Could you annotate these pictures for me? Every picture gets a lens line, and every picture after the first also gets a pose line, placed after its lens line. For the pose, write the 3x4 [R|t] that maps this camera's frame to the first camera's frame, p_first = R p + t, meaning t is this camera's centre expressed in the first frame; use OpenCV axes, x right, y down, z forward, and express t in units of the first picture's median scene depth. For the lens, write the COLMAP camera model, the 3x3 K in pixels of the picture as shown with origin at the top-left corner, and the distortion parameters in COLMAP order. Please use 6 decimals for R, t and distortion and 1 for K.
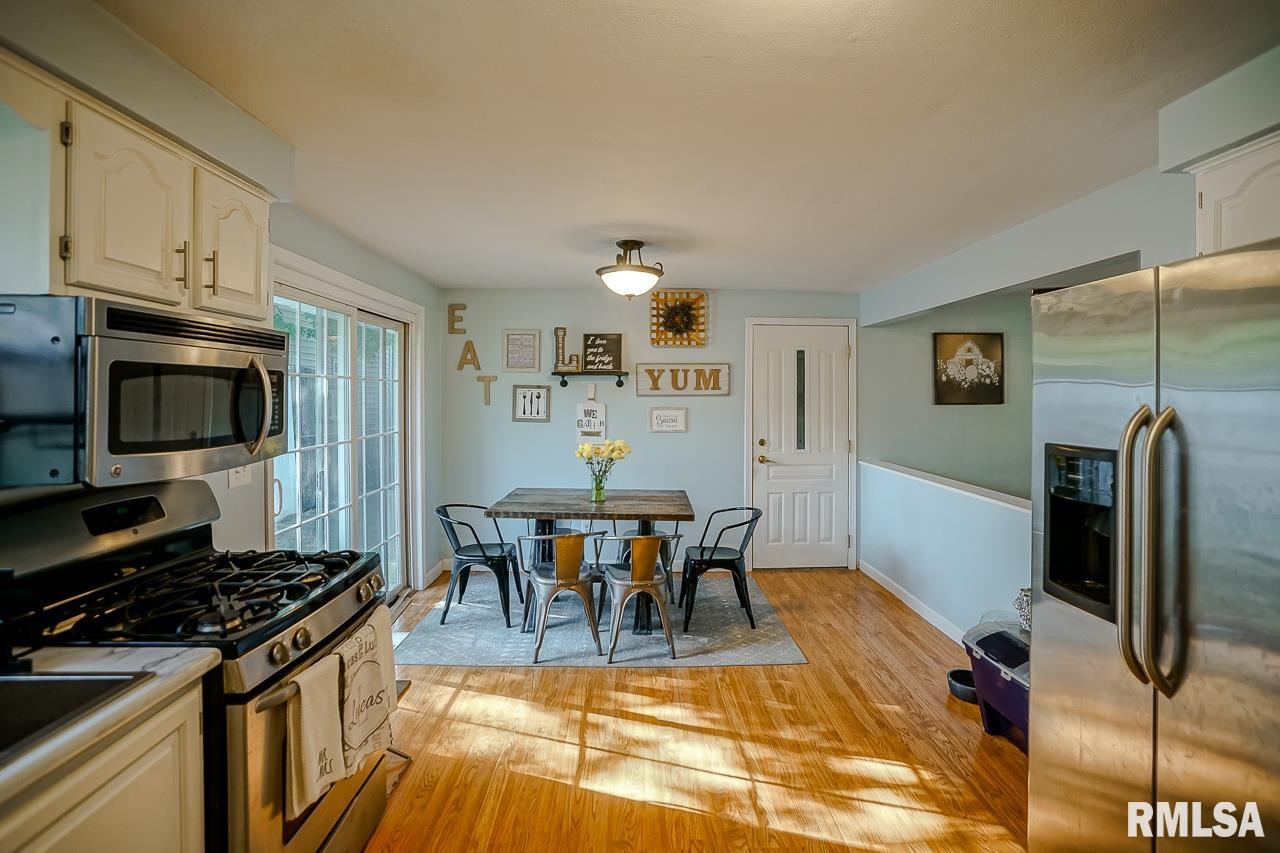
lens RADIAL K [[613.3, 0, 659.5], [0, 613.3, 396.4], [0, 0, 1]] dist [-0.037363, 0.011971]
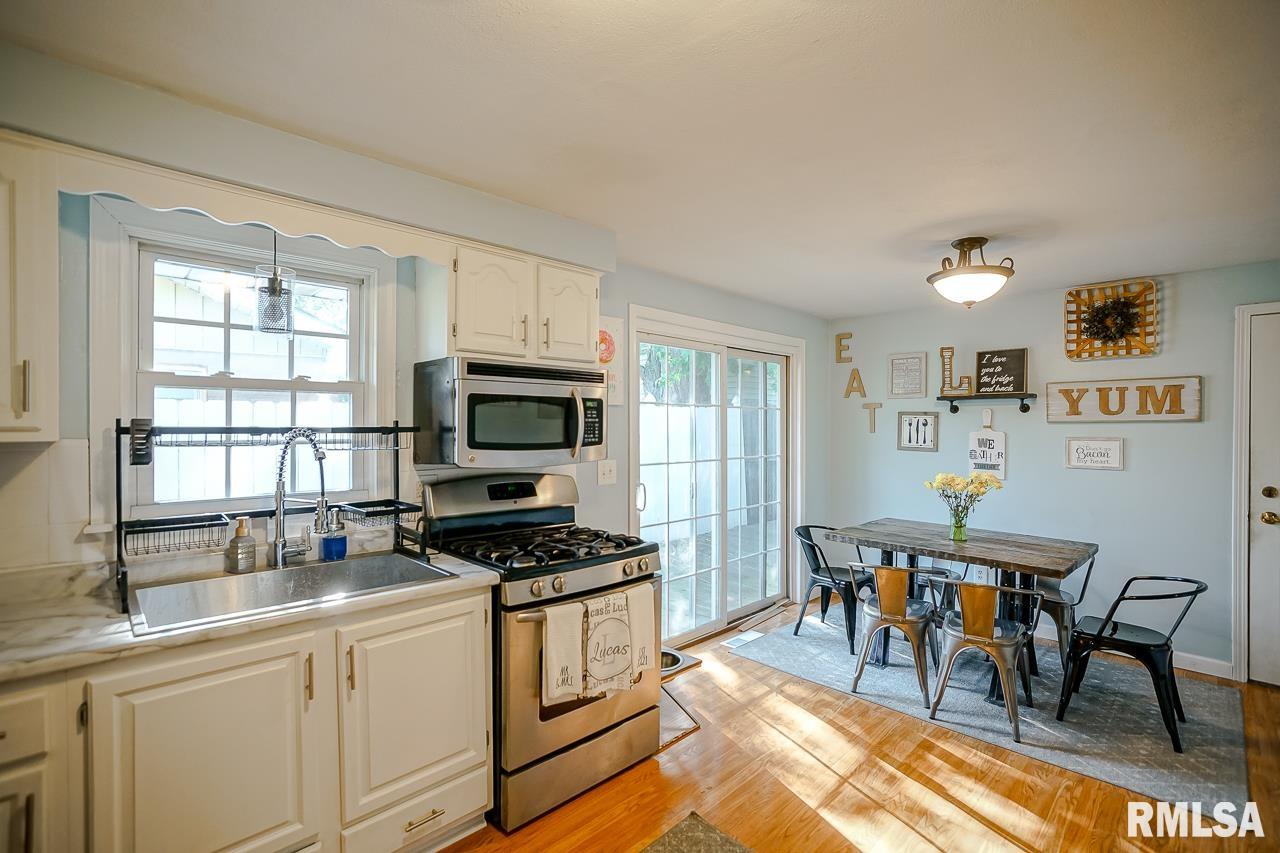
lens RADIAL K [[613.3, 0, 633.9], [0, 613.3, 429.5], [0, 0, 1]] dist [-0.037363, 0.011971]
pose [[0.661241, 0.003874, -0.750164, 0.282495], [-0.006164, 0.999981, -0.000269, 0.016493], [0.750148, 0.004801, 0.661252, 0.083316]]
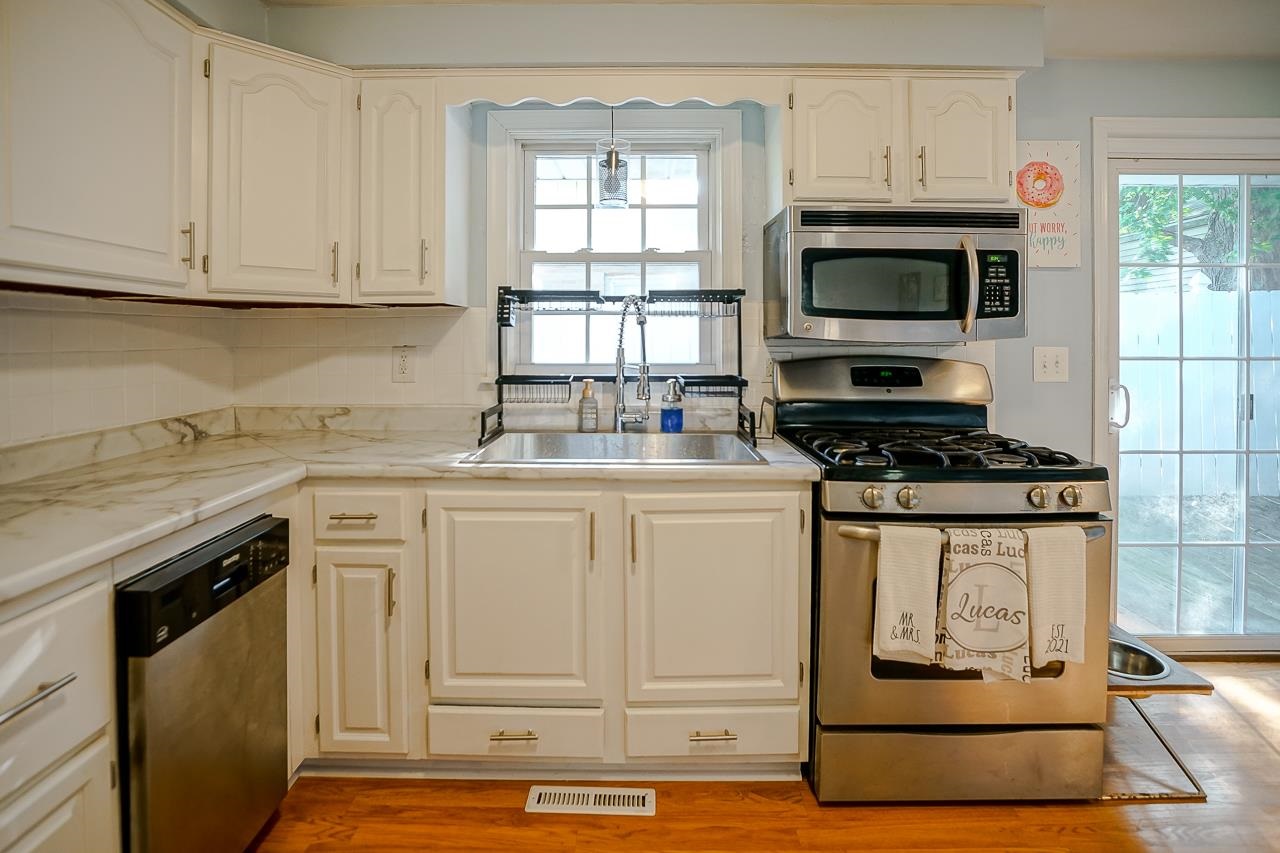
lens RADIAL K [[613.3, 0, 624.5], [0, 613.3, 340.9], [0, 0, 1]] dist [-0.037363, 0.011971]
pose [[-0.068904, 0.000382, -0.997623, 0.222272], [-0.010463, 0.999945, 0.001106, 0.064278], [0.997568, 0.010515, -0.068896, 0.275717]]
